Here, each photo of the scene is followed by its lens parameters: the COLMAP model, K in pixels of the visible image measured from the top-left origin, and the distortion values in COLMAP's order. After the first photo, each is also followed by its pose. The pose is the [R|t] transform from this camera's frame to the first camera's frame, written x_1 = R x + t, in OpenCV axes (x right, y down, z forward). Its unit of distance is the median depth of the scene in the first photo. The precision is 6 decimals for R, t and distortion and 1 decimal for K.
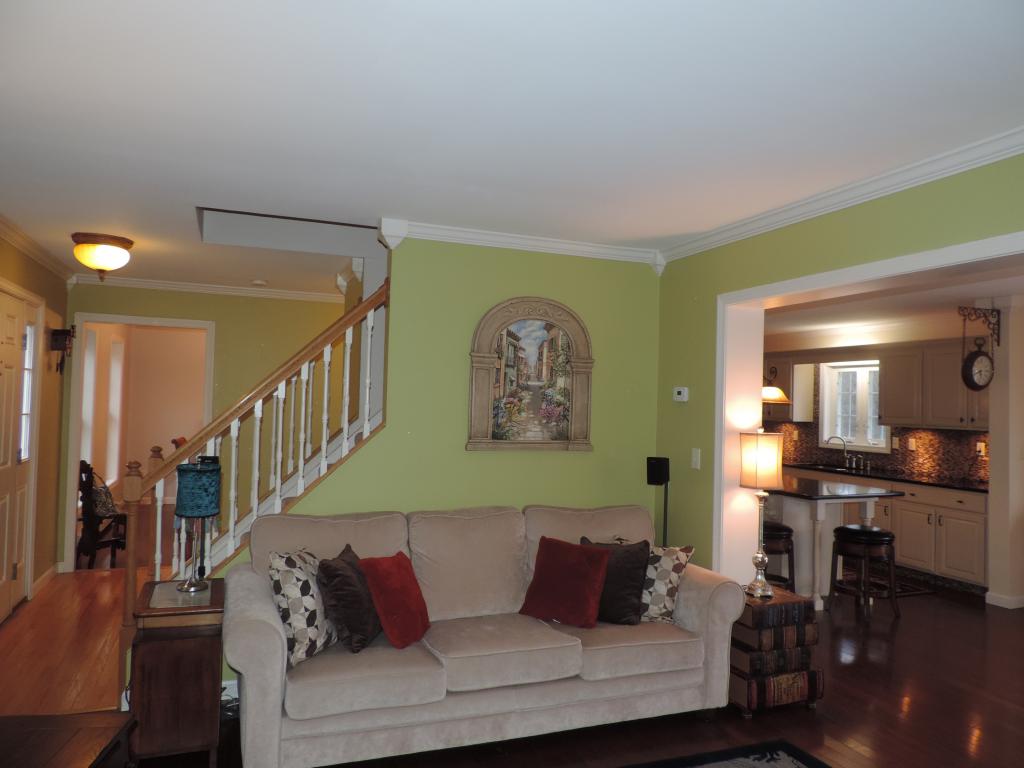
lens RADIAL K [[731.8, 0, 512.0], [0, 731.8, 384.0], [0, 0, 1]] dist [-0.023766, 0.005155]
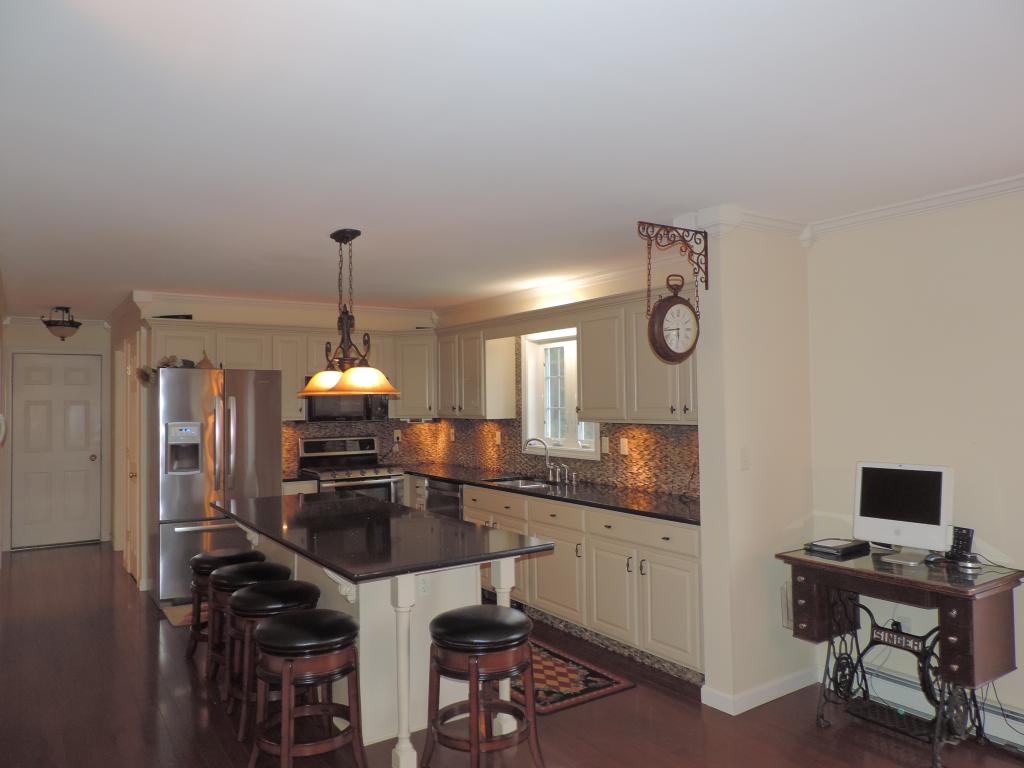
lens RADIAL K [[731.8, 0, 512.0], [0, 731.8, 384.0], [0, 0, 1]] dist [-0.023766, 0.005155]
pose [[0.975230, -0.035388, 0.218343, 0.302930], [0.034696, 0.999373, 0.007004, 0.014921], [-0.218454, 0.000745, 0.975847, 0.349218]]
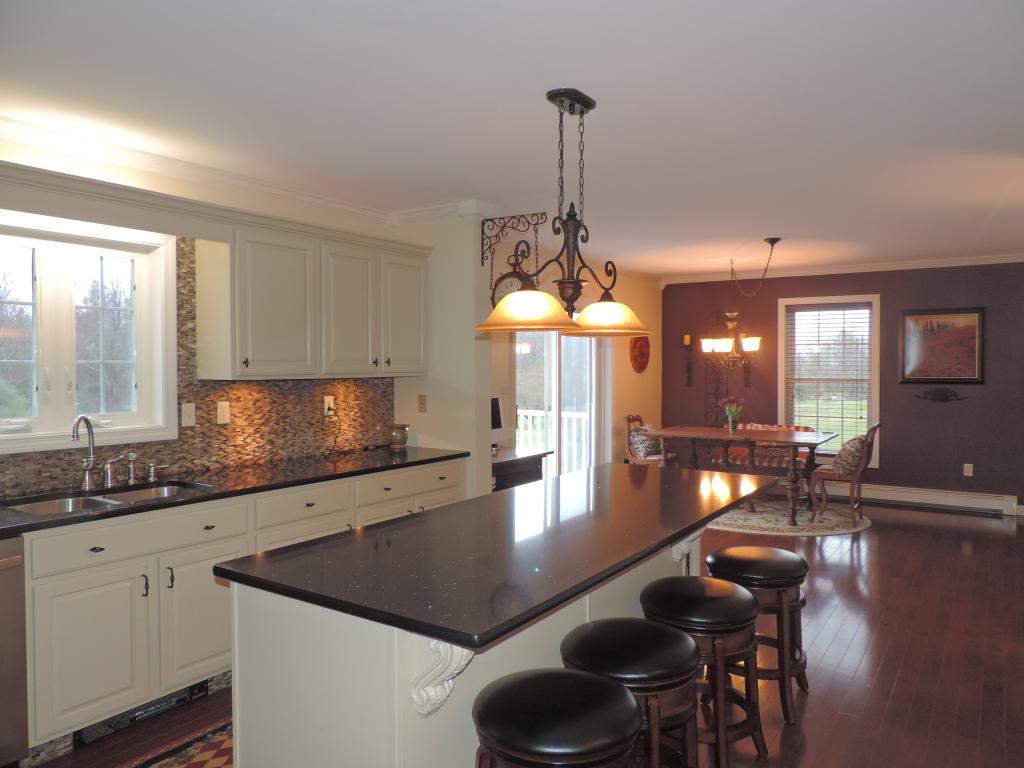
lens RADIAL K [[729.0, 0, 512.0], [0, 729.0, 384.0], [0, 0, 1]] dist [-0.043058, 0.001735]
pose [[-0.578787, -0.056525, 0.813517, 0.010296], [-0.041221, 0.998347, 0.040040, 0.034090], [-0.814436, -0.010359, -0.580161, 1.164170]]
